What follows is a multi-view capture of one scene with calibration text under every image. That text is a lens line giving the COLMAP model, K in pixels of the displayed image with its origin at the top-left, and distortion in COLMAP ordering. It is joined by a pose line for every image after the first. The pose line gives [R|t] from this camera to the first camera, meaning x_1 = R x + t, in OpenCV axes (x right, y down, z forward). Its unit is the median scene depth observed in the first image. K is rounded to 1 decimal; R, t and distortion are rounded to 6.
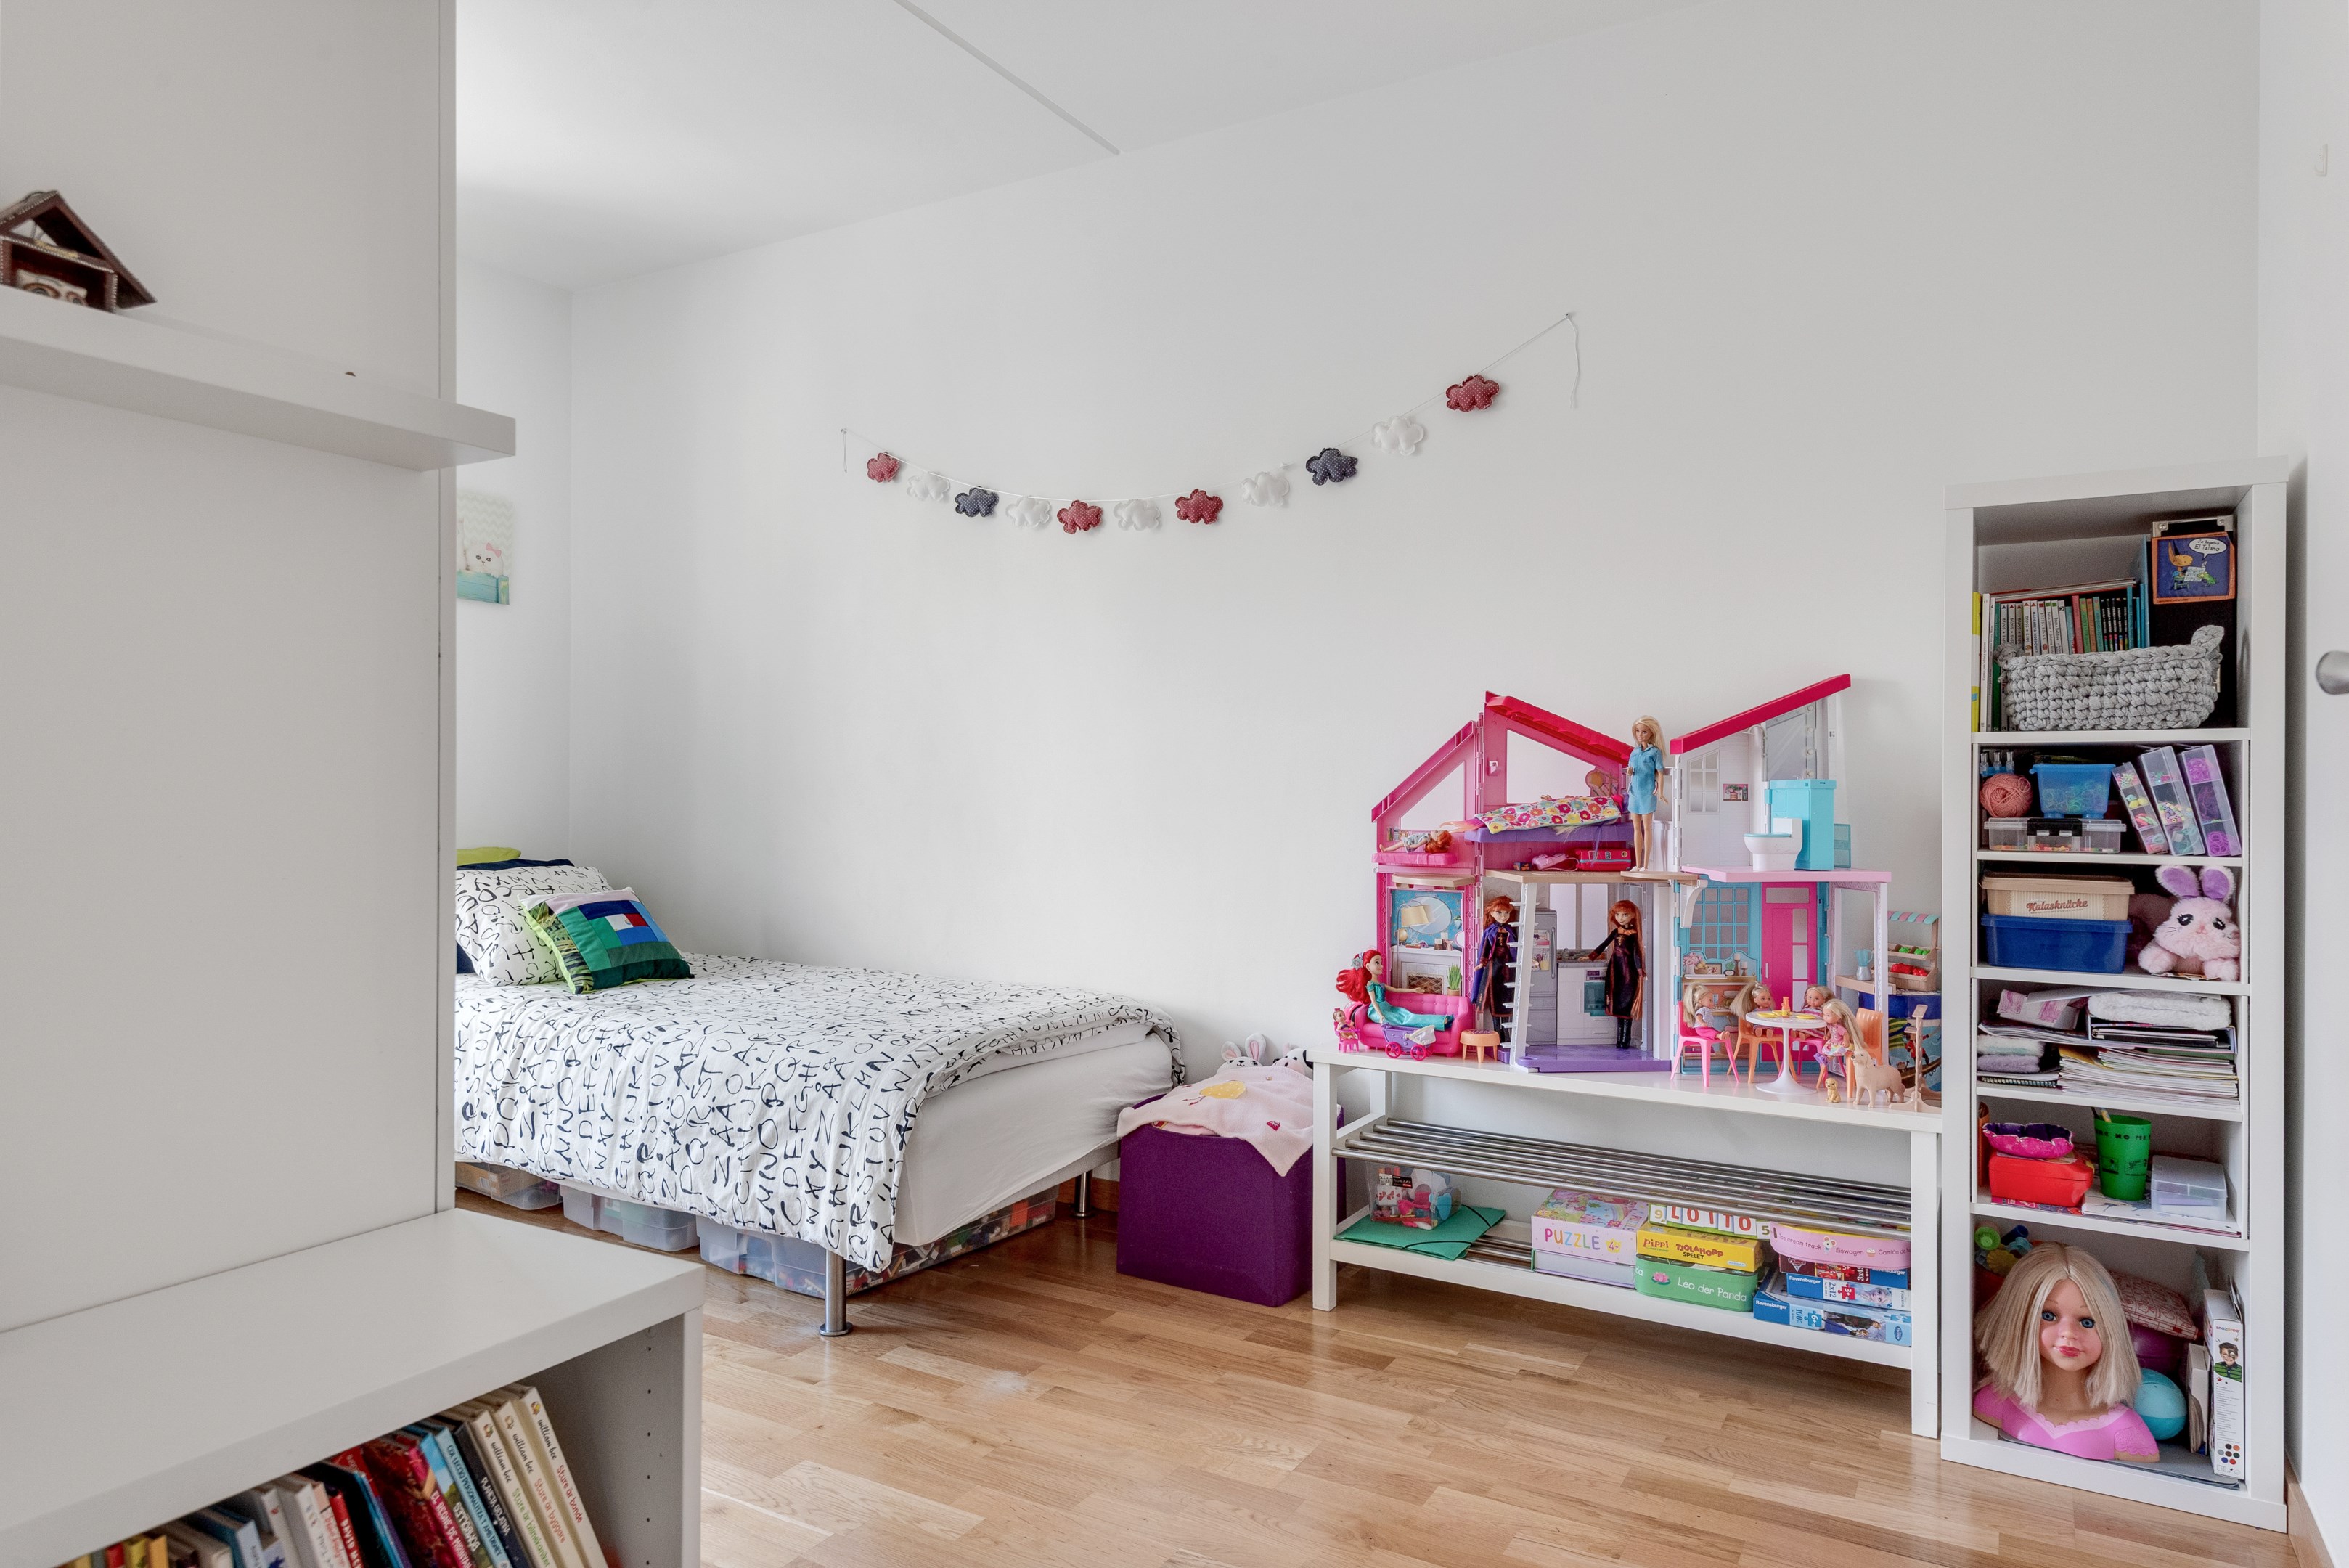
lens RADIAL K [[1553.3, 0, 1173.3], [0, 1553.3, 777.5], [0, 0, 1]] dist [0.010112, -0.004366]
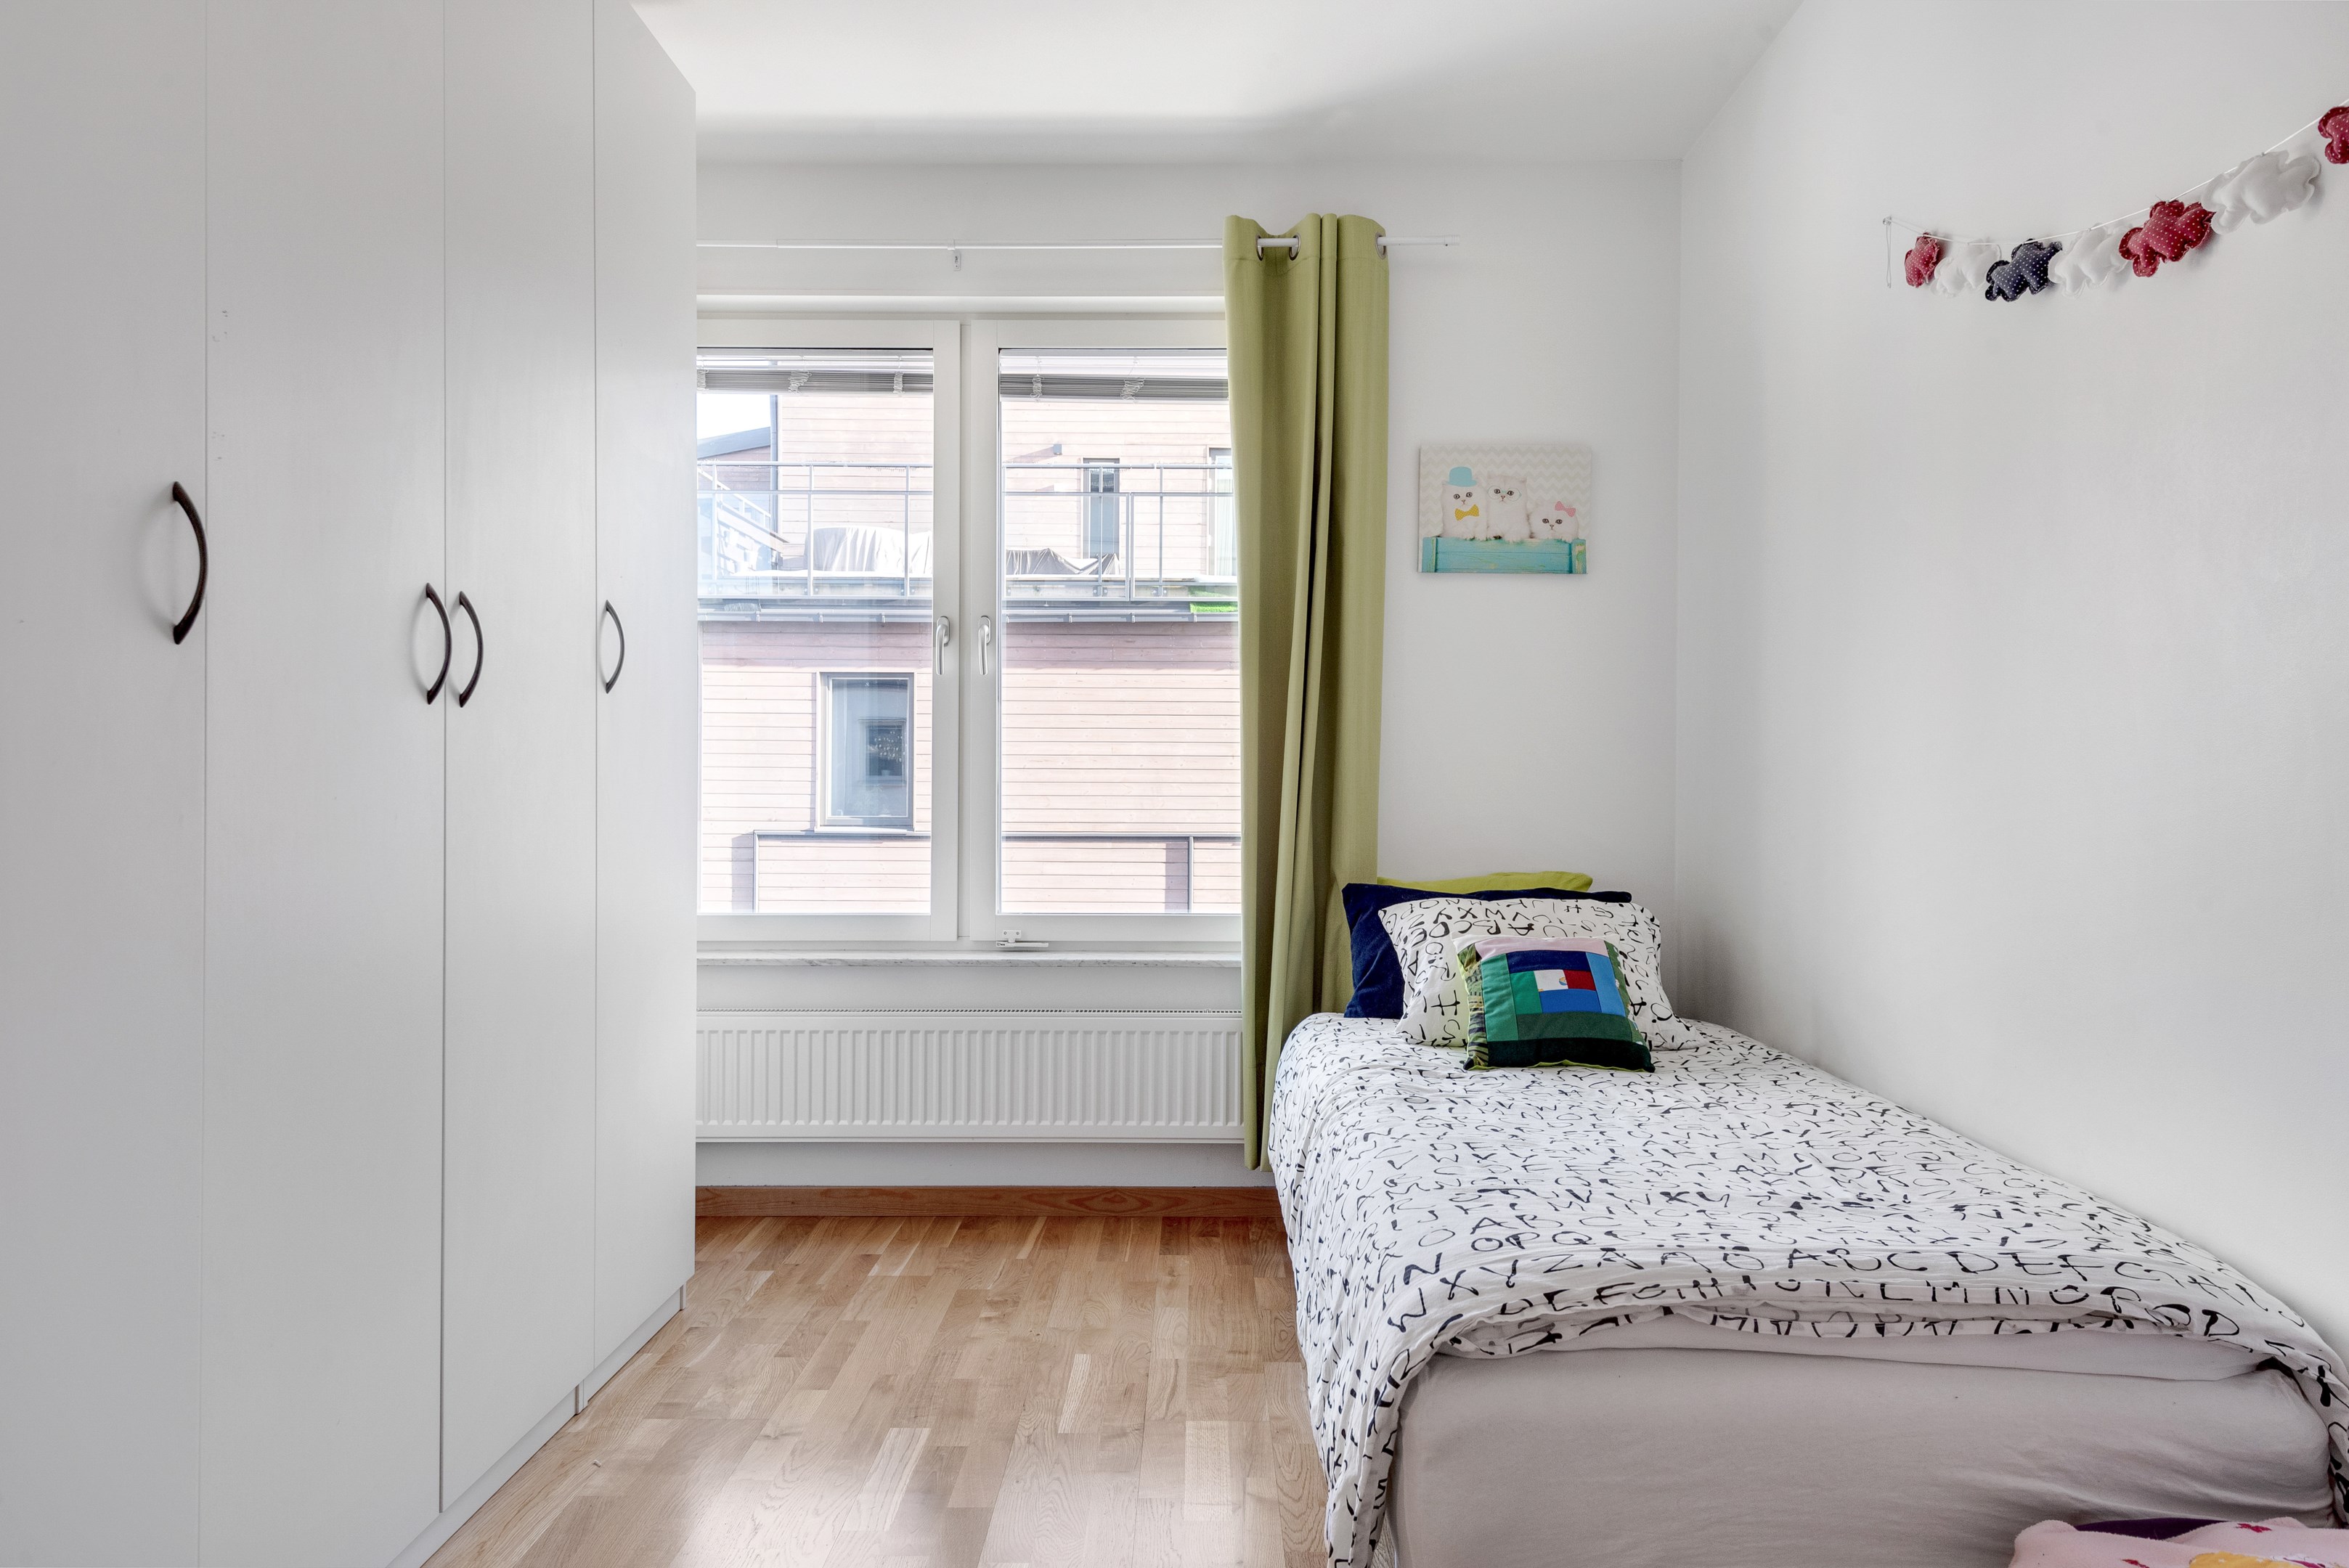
lens RADIAL K [[1553.1, 0, 1167.1], [0, 1553.1, 796.5], [0, 0, 1]] dist [0.010112, -0.004366]
pose [[0.470370, 0.003646, -0.882462, 0.214591], [-0.003499, 0.999991, 0.002267, 0.004294], [0.882462, 0.002021, 0.470379, 0.497030]]
